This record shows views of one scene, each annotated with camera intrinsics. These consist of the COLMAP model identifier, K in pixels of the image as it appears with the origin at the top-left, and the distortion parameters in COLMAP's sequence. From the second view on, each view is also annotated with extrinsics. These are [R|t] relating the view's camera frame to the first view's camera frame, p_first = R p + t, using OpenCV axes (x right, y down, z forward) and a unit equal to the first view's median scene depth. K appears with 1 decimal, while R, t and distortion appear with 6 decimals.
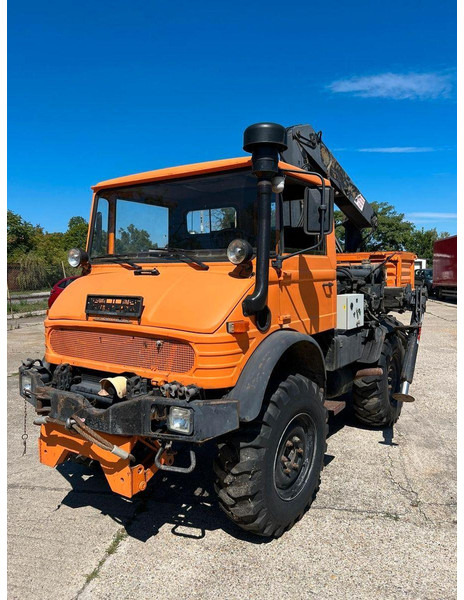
lens RADIAL K [[452.7, 0, 232.0], [0, 452.7, 300.0], [0, 0, 1]] dist [0.067702, -0.081480]
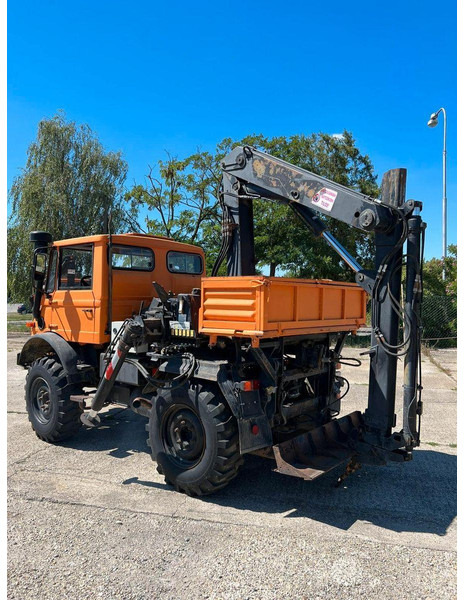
lens RADIAL K [[446.6, 0, 232.0], [0, 446.6, 300.0], [0, 0, 1]] dist [0.045613, -0.003282]
pose [[-0.074777, 0.006471, -0.997179, 1.843999], [-0.069102, 0.997542, 0.011656, -0.133945], [0.994803, 0.069778, -0.074146, 1.822692]]
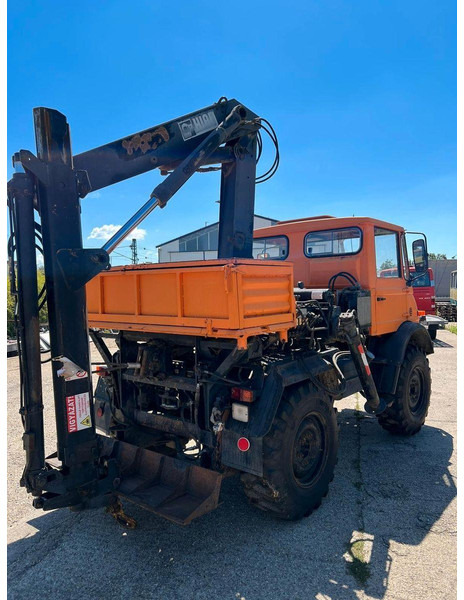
lens RADIAL K [[446.6, 0, 232.0], [0, 446.6, 300.0], [0, 0, 1]] dist [0.045613, -0.003282]
pose [[-0.996926, 0.018485, 0.076140, 0.150983], [0.024715, 0.996350, 0.081709, -0.196284], [-0.074352, 0.083339, -0.993744, 3.060958]]
